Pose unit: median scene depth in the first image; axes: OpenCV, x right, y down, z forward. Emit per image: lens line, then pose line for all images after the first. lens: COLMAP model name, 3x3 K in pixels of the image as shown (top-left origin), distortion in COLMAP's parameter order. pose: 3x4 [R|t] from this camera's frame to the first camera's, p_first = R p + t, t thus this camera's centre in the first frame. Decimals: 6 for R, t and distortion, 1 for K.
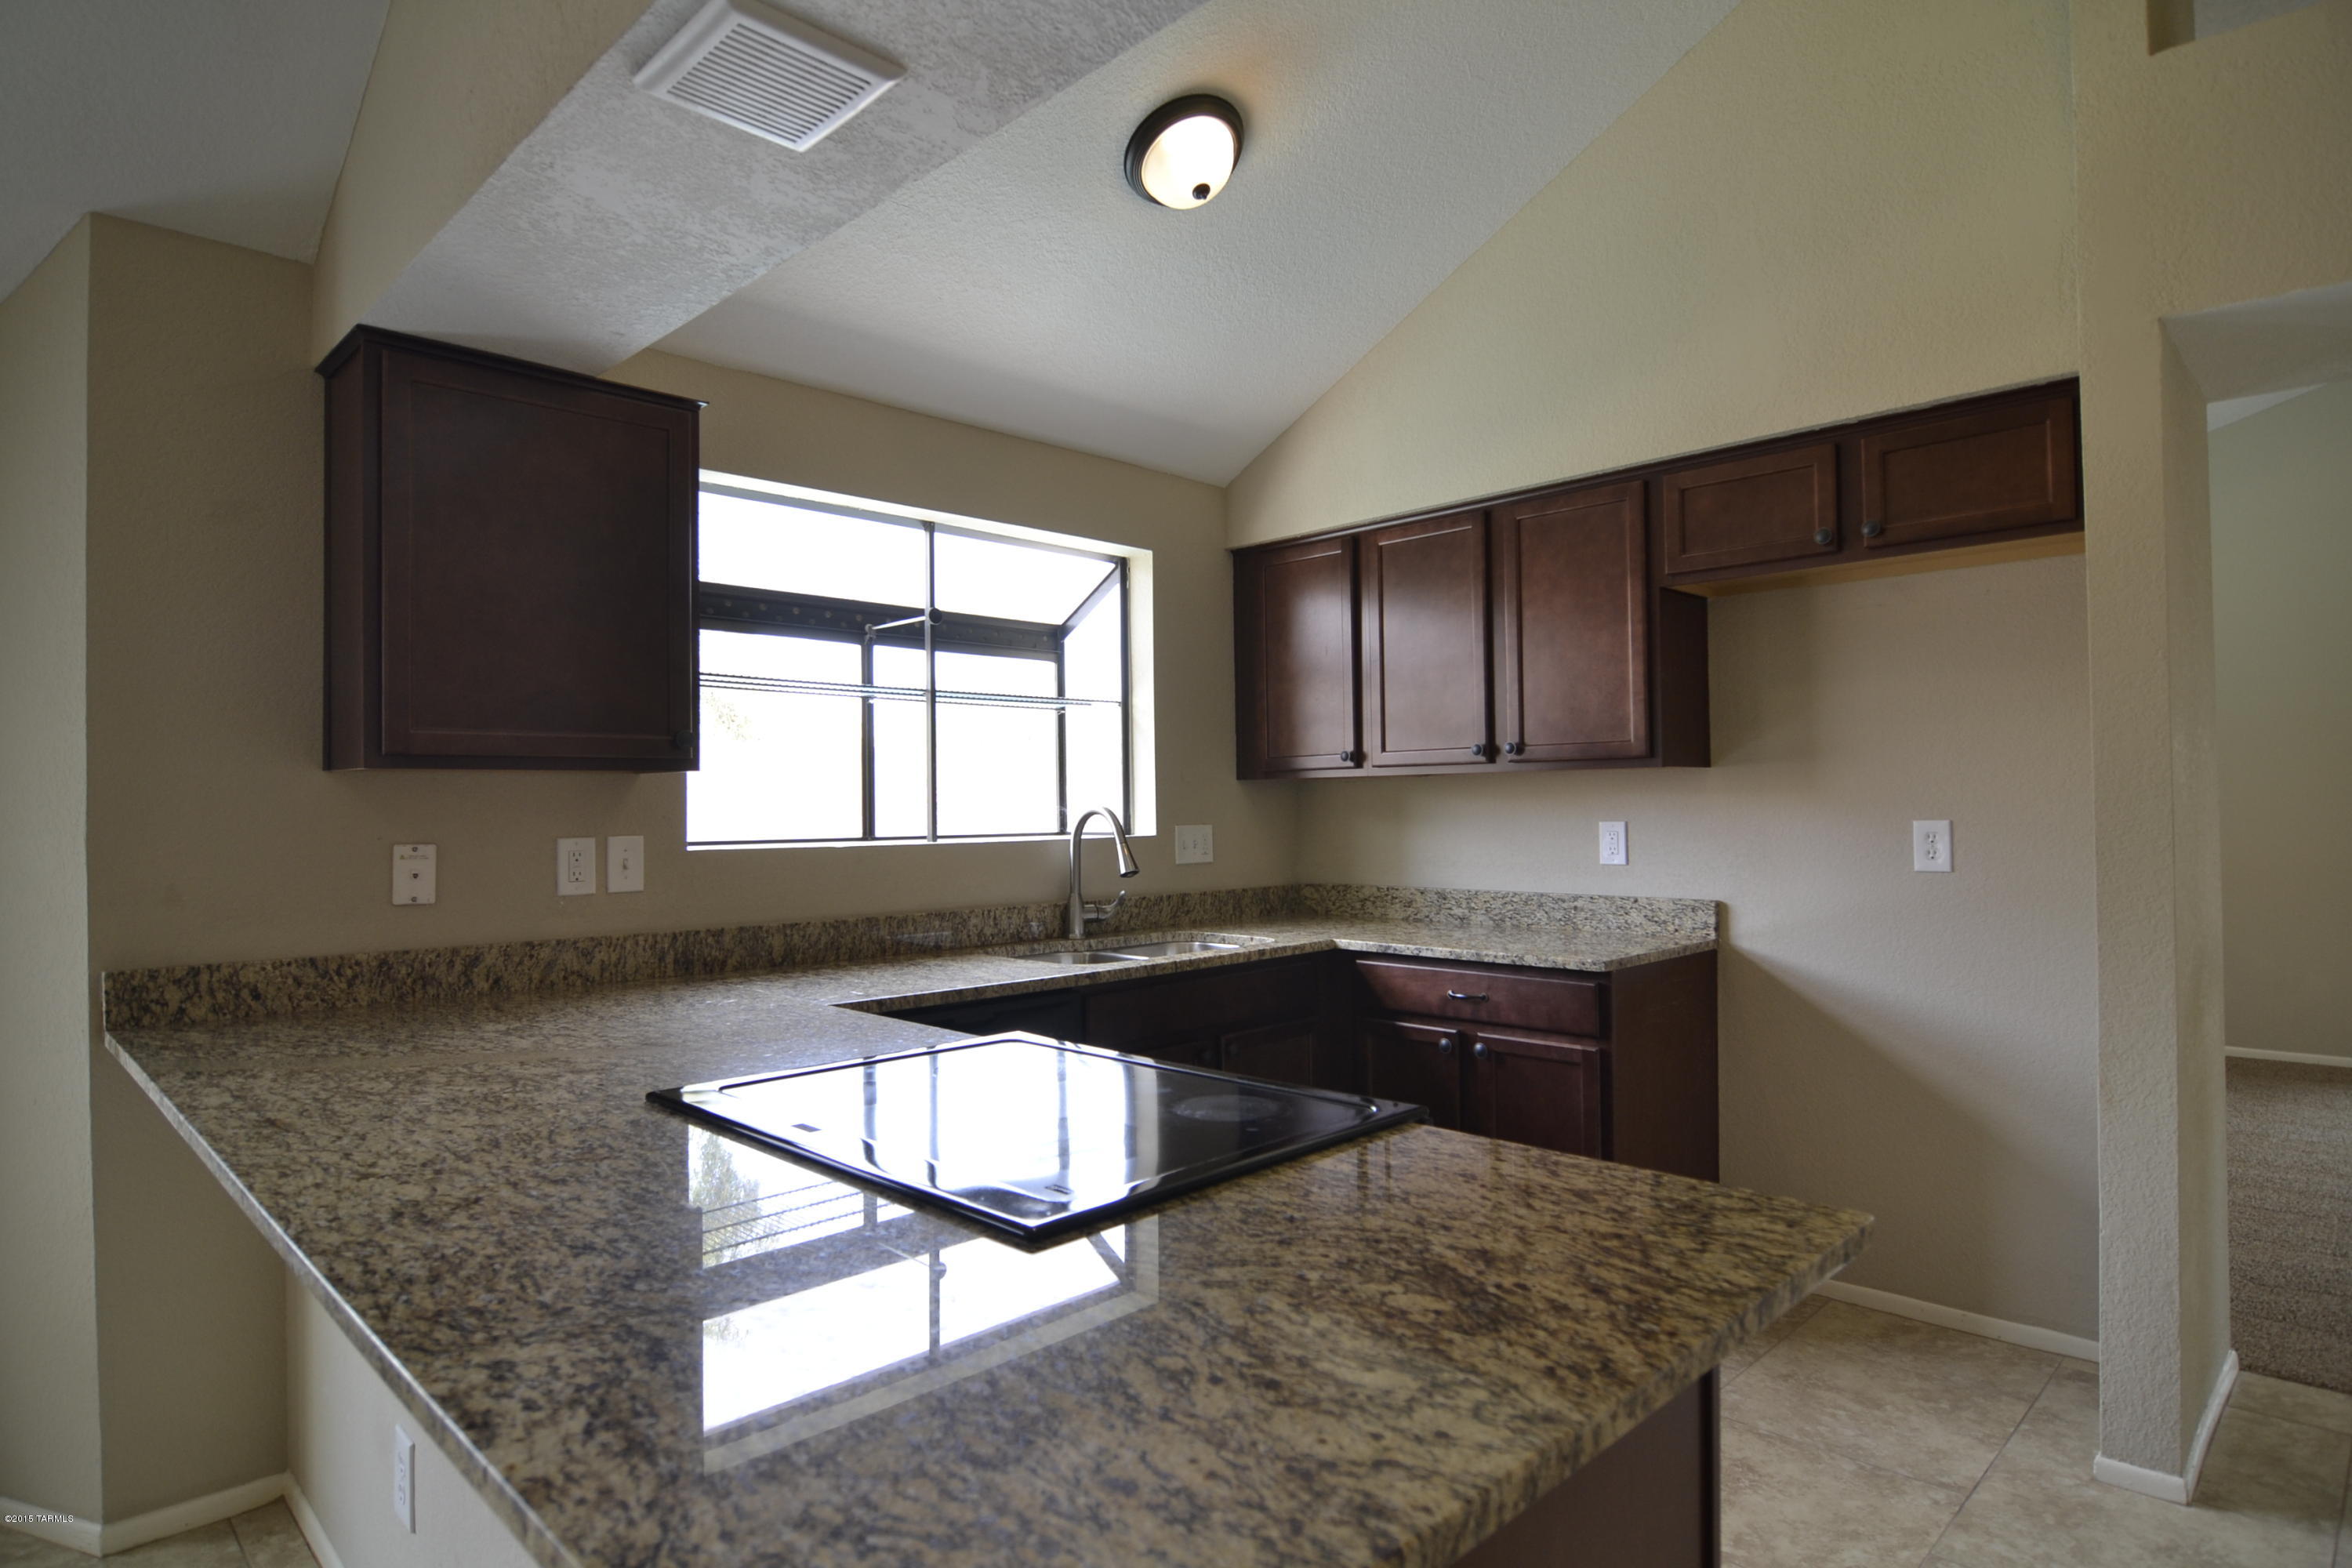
lens RADIAL K [[1275.4, 0, 1164.2], [0, 1275.4, 781.0], [0, 0, 1]] dist [-0.010974, -0.007742]
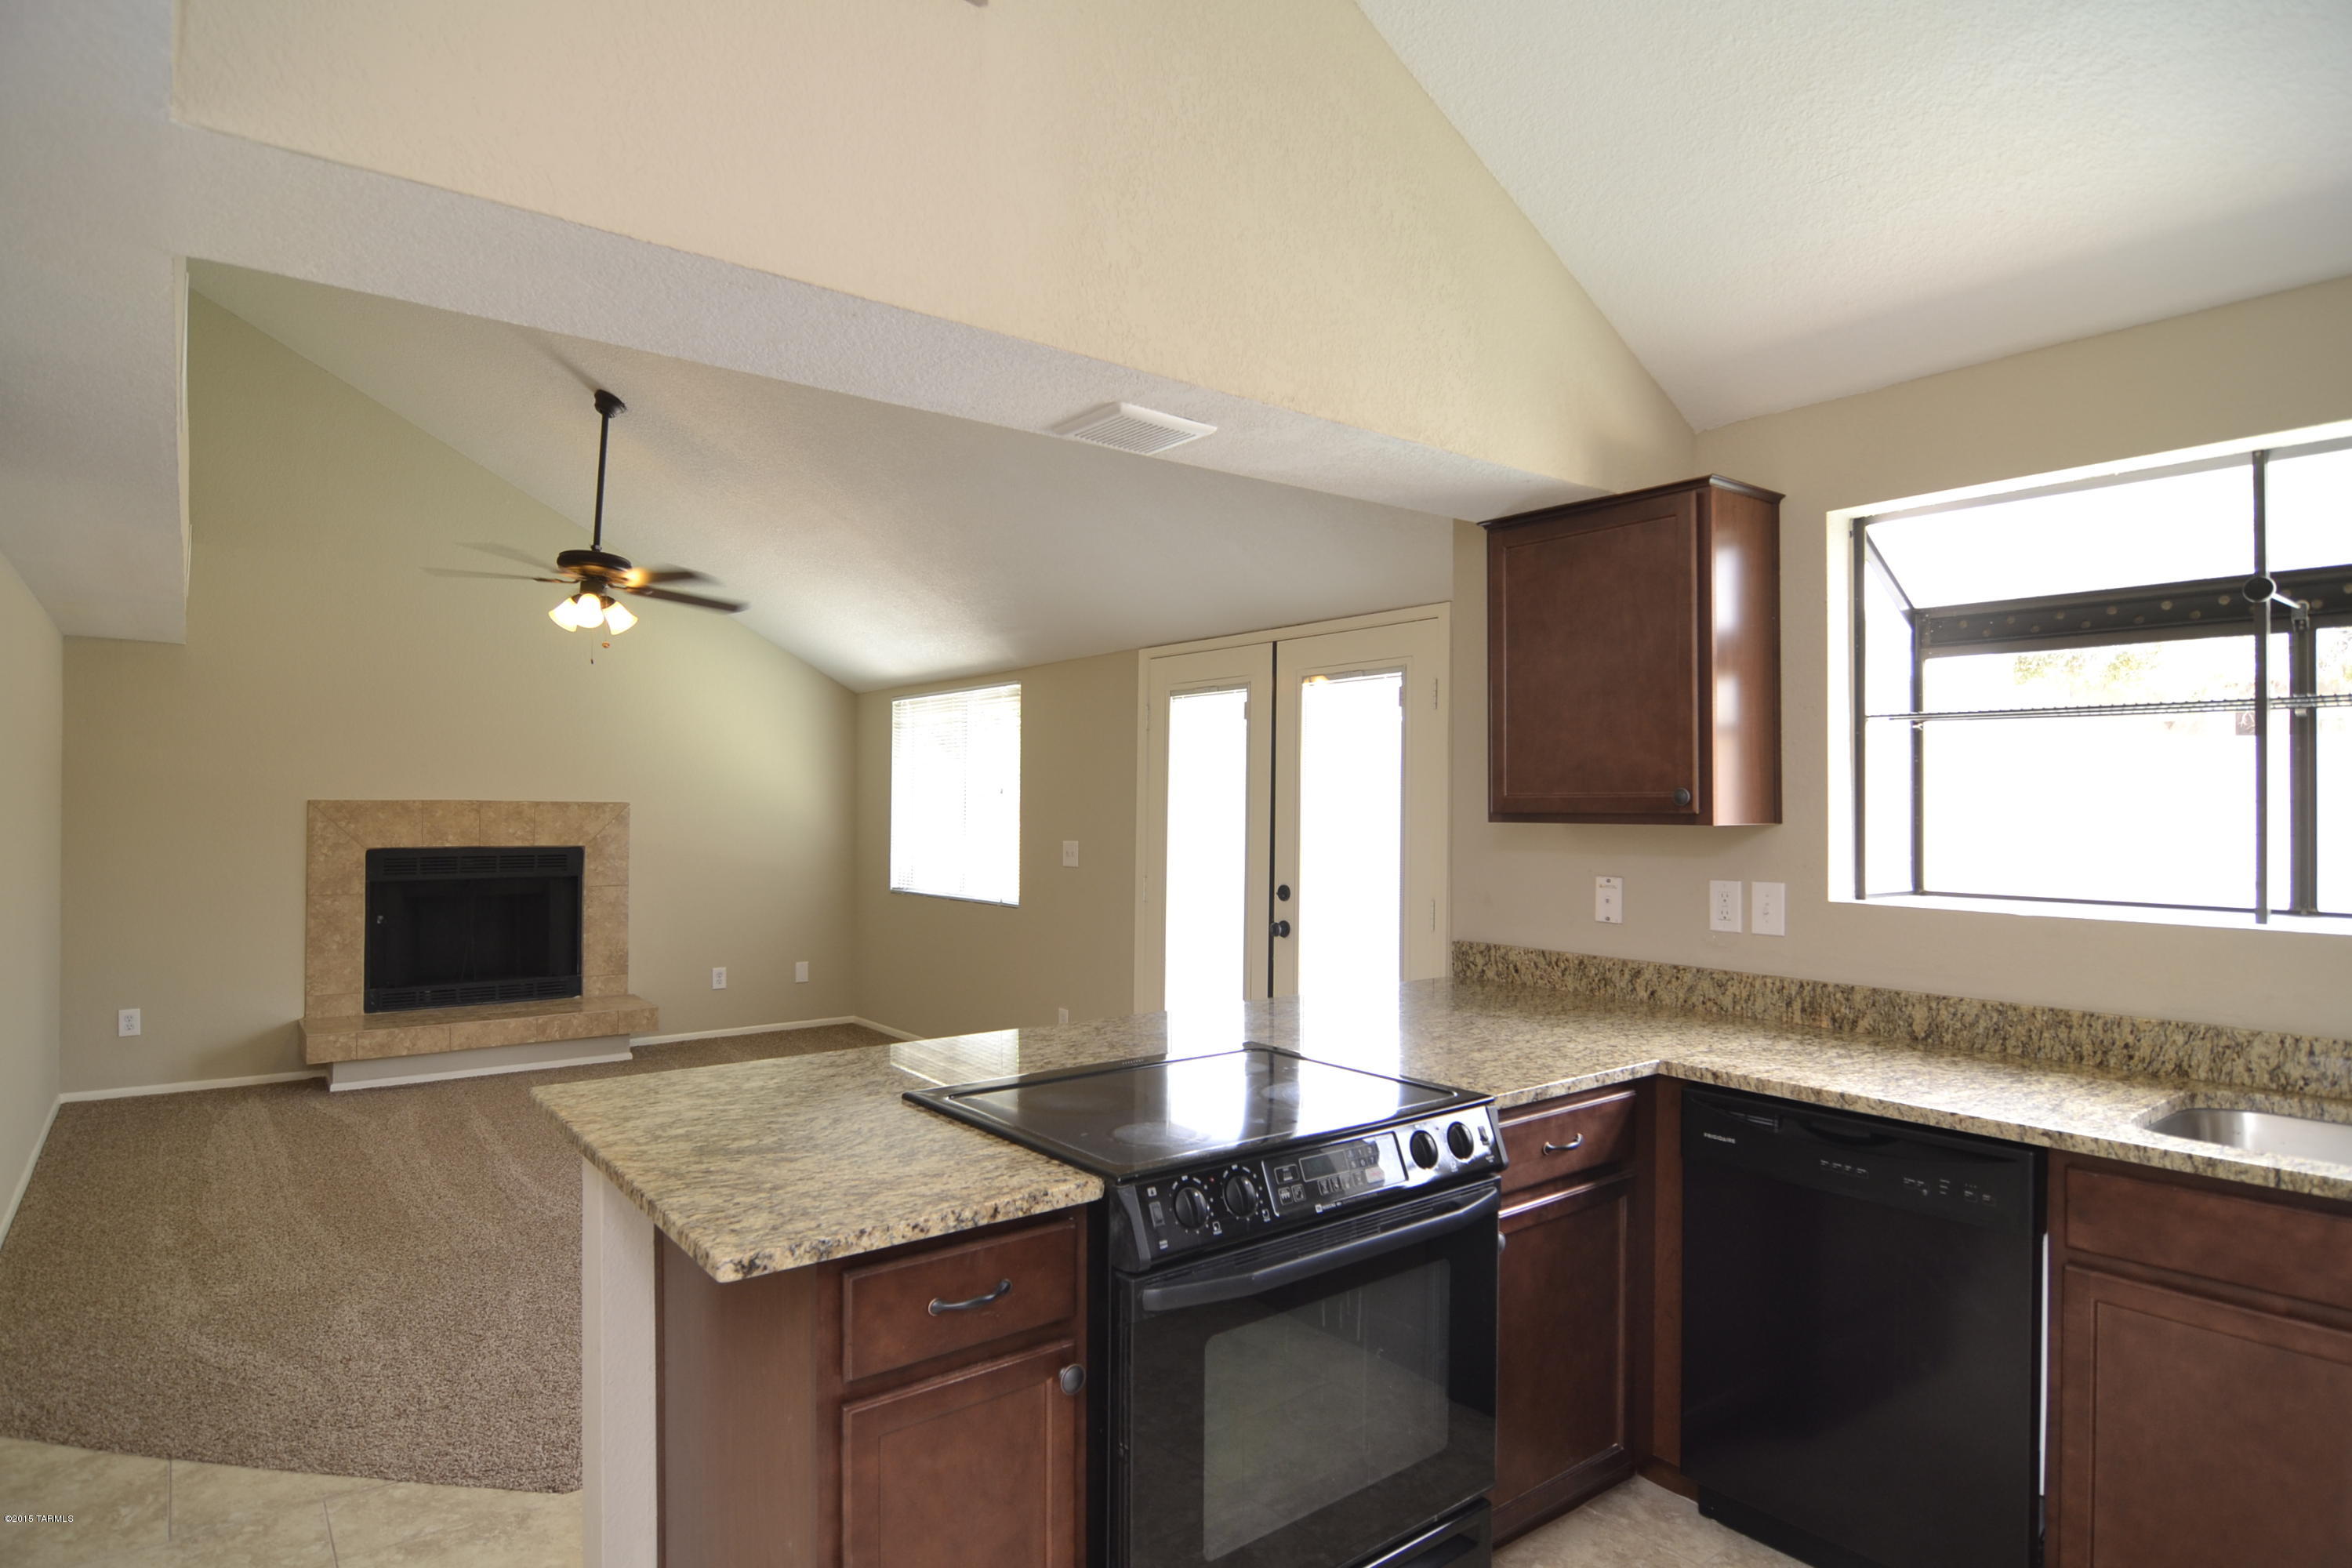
lens RADIAL K [[1275.4, 0, 1172.9], [0, 1275.4, 789.5], [0, 0, 1]] dist [-0.010974, -0.007742]
pose [[-0.114644, -0.003114, -0.993402, 0.762095], [0.014232, 0.999887, -0.004776, -0.039981], [0.993305, -0.014686, -0.114587, 0.701163]]
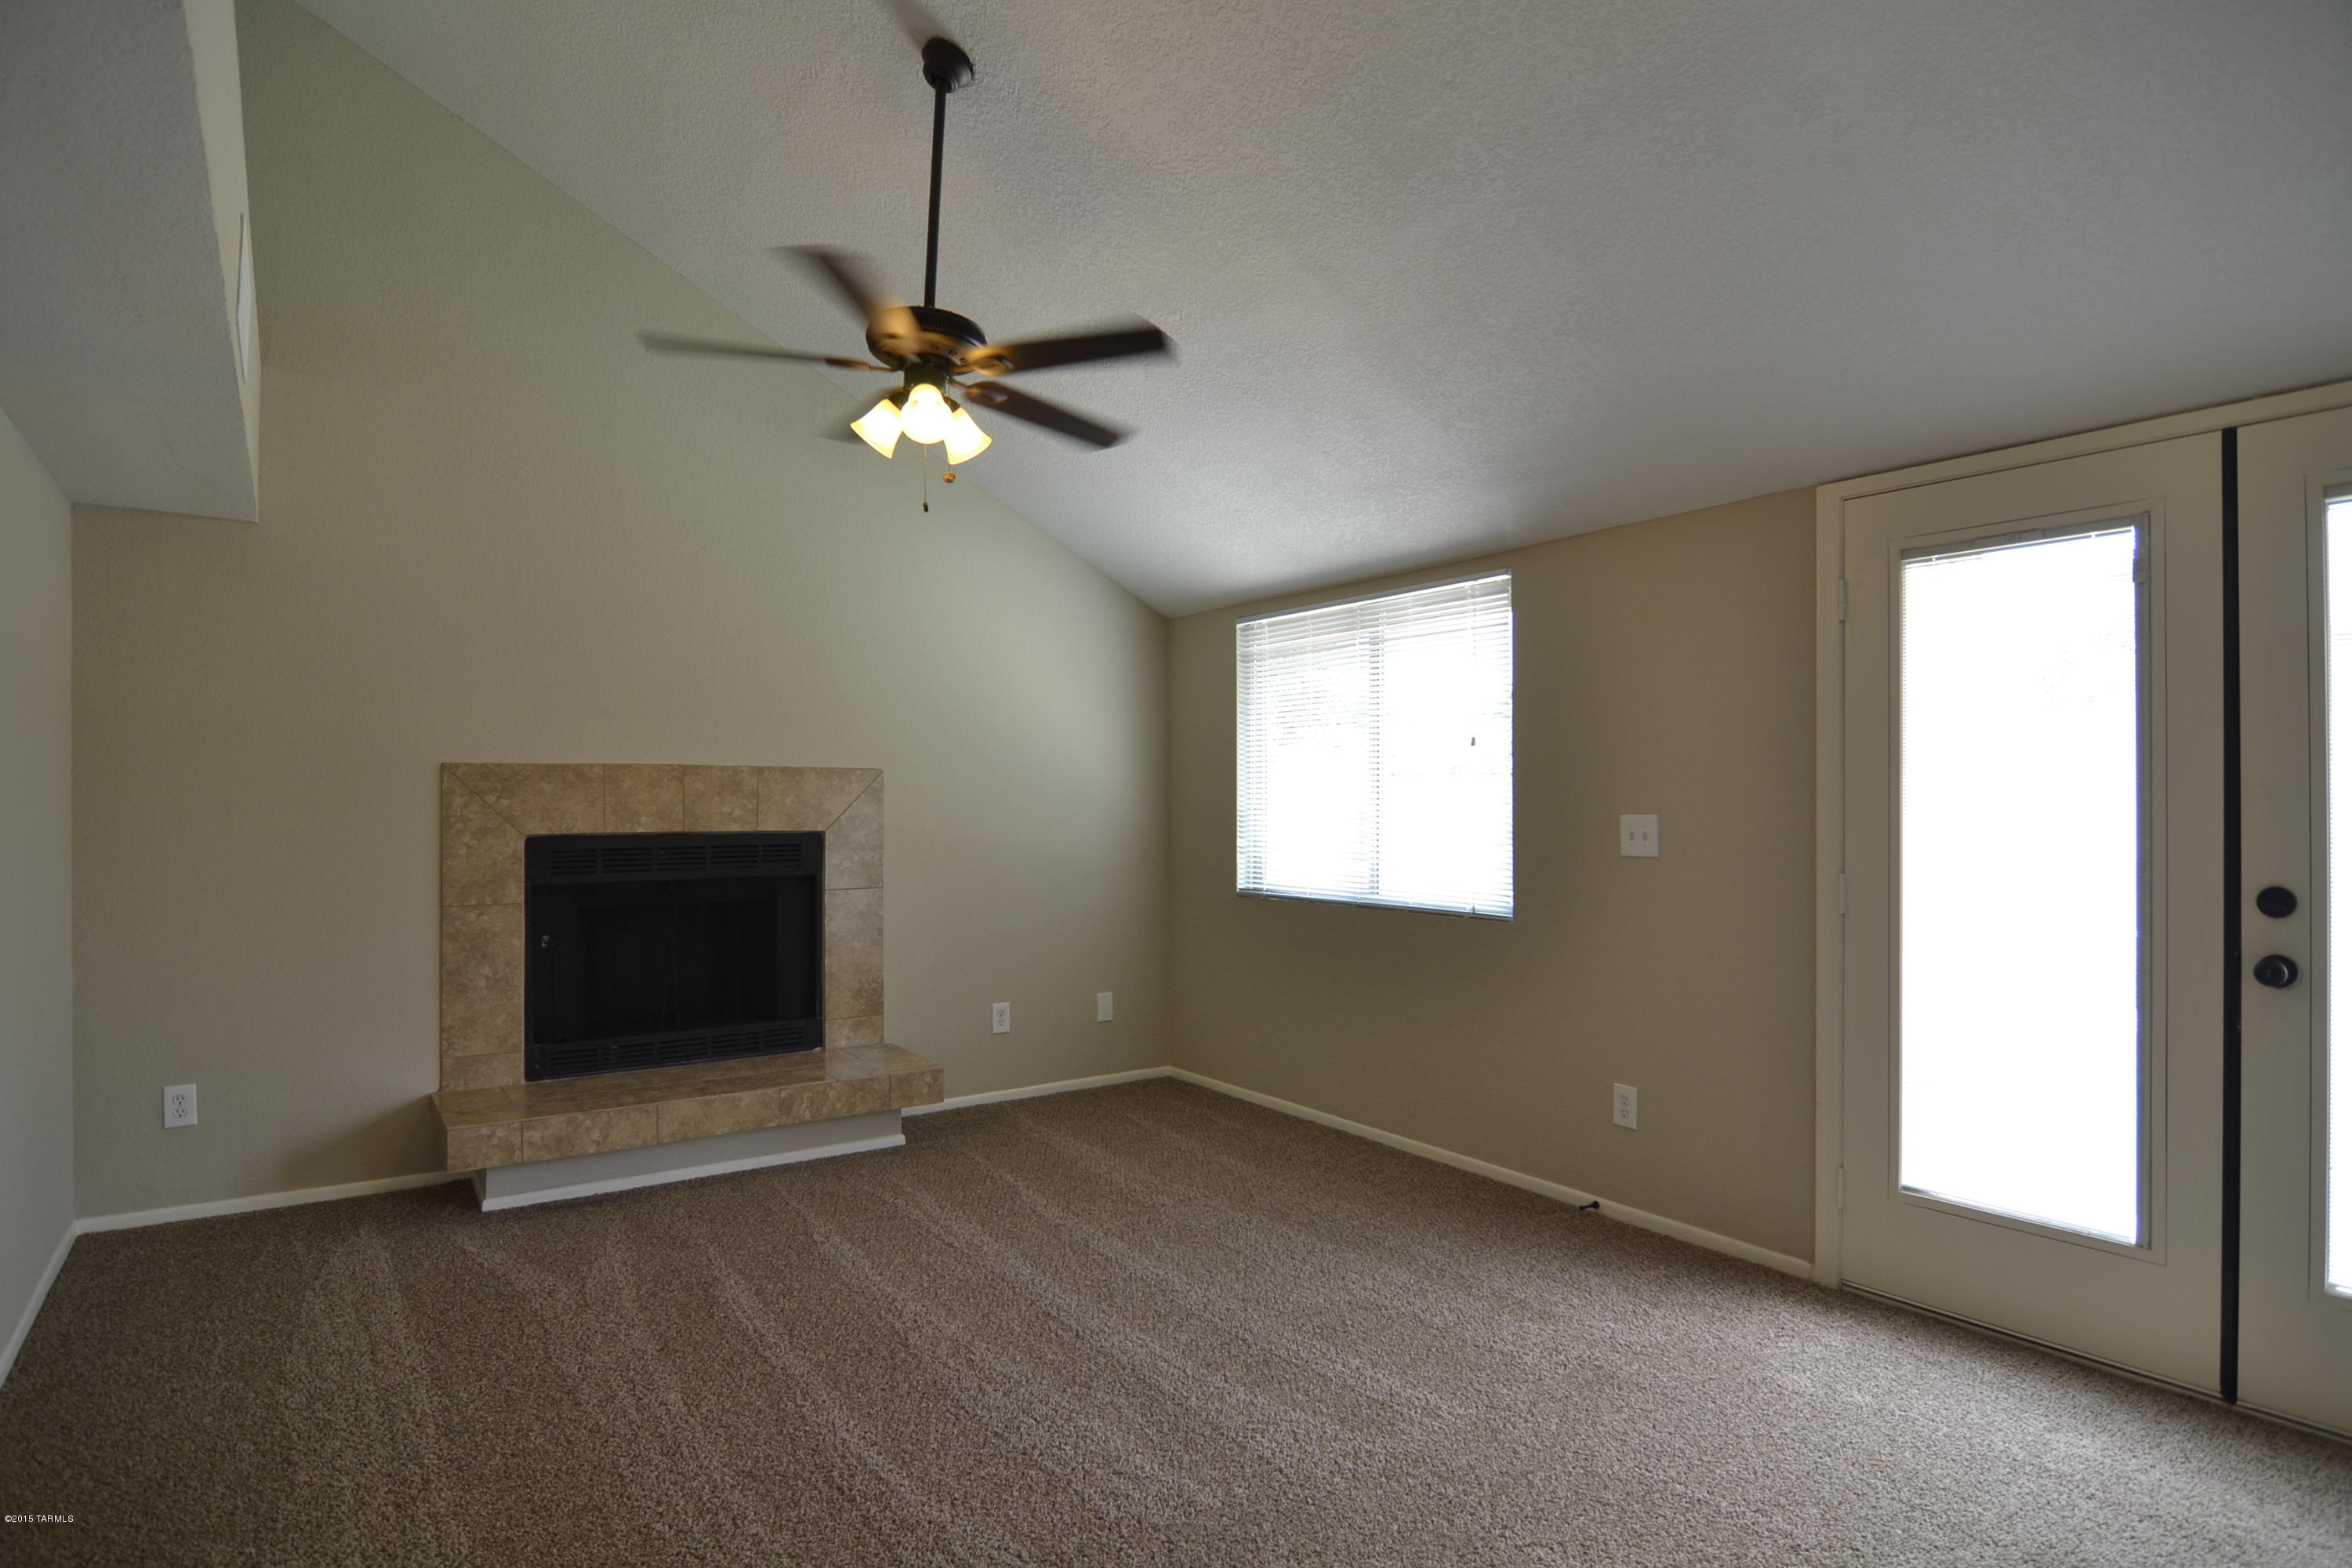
lens RADIAL K [[1275.4, 0, 1176.8], [0, 1275.4, 788.9], [0, 0, 1]] dist [-0.010974, -0.007742]
pose [[-0.168704, 0.004000, -0.985659, 0.568983], [0.022508, 0.999747, 0.000205, -0.030458], [0.985410, -0.022151, -0.168751, 0.522053]]
